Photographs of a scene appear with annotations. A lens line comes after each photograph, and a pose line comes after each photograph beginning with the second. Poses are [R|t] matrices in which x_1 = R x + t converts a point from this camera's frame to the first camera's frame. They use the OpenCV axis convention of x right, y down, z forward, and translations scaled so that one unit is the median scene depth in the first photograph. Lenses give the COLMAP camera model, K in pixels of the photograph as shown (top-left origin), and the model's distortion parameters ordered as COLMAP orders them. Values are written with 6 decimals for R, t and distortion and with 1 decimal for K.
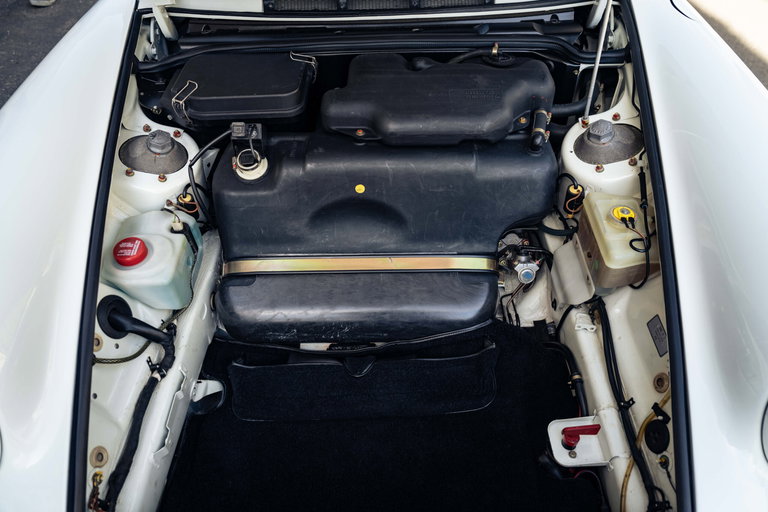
lens RADIAL K [[552.8, 0, 384.0], [0, 552.8, 256.0], [0, 0, 1]] dist [0.000446, 0.001113]
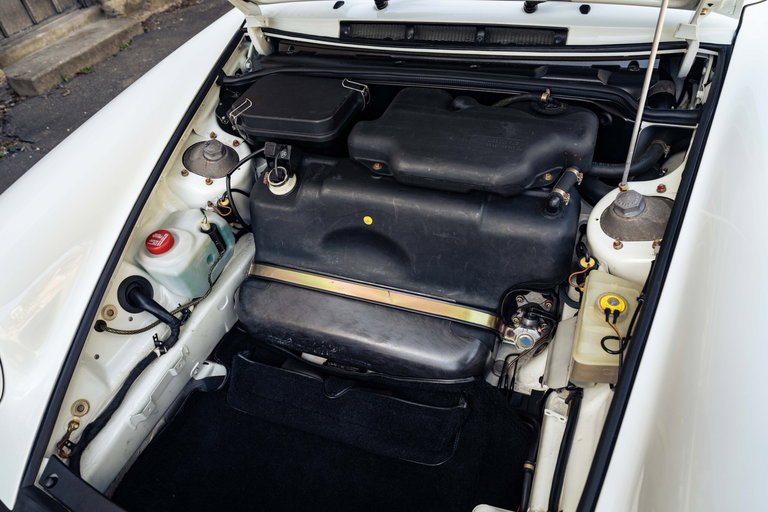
lens RADIAL K [[531.5, 0, 384.0], [0, 531.5, 256.0], [0, 0, 1]] dist [-0.001202, -0.000645]
pose [[0.929607, 0.192404, -0.314342, 0.306214], [-0.187835, 0.981166, 0.045071, -0.106662], [0.317093, 0.017146, 0.948239, 0.077362]]
